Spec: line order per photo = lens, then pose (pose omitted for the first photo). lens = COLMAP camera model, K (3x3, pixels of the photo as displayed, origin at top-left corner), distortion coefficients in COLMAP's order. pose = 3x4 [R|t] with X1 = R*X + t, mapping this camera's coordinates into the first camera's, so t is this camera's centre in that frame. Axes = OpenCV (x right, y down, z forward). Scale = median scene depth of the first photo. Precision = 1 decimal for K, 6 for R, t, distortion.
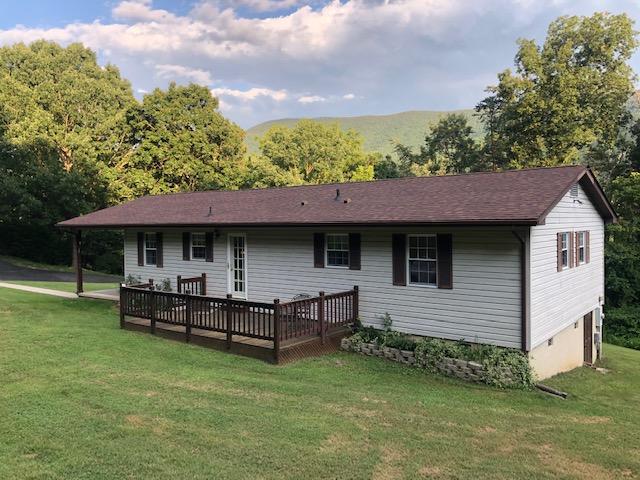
lens RADIAL K [[521.1, 0, 317.4], [0, 521.1, 227.1], [0, 0, 1]] dist [0.006751, -0.010338]
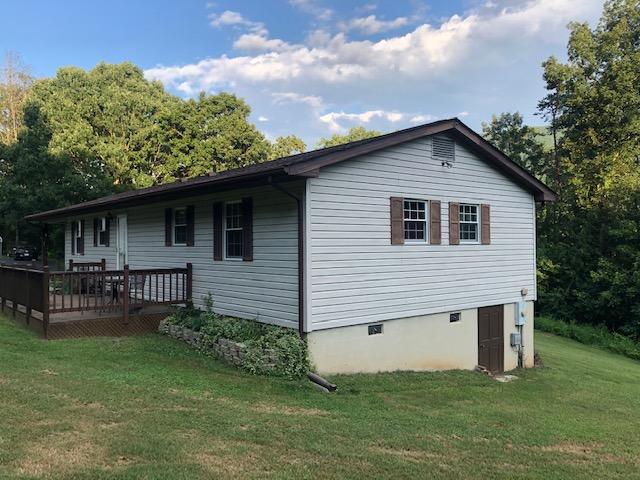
lens RADIAL K [[530.2, 0, 320.2], [0, 530.2, 223.0], [0, 0, 1]] dist [-0.006112, -0.000813]
pose [[0.979467, -0.004079, -0.201564, 0.391949], [-0.005845, 0.998801, -0.048614, 0.070590], [0.201521, 0.048794, 0.978268, 0.120088]]
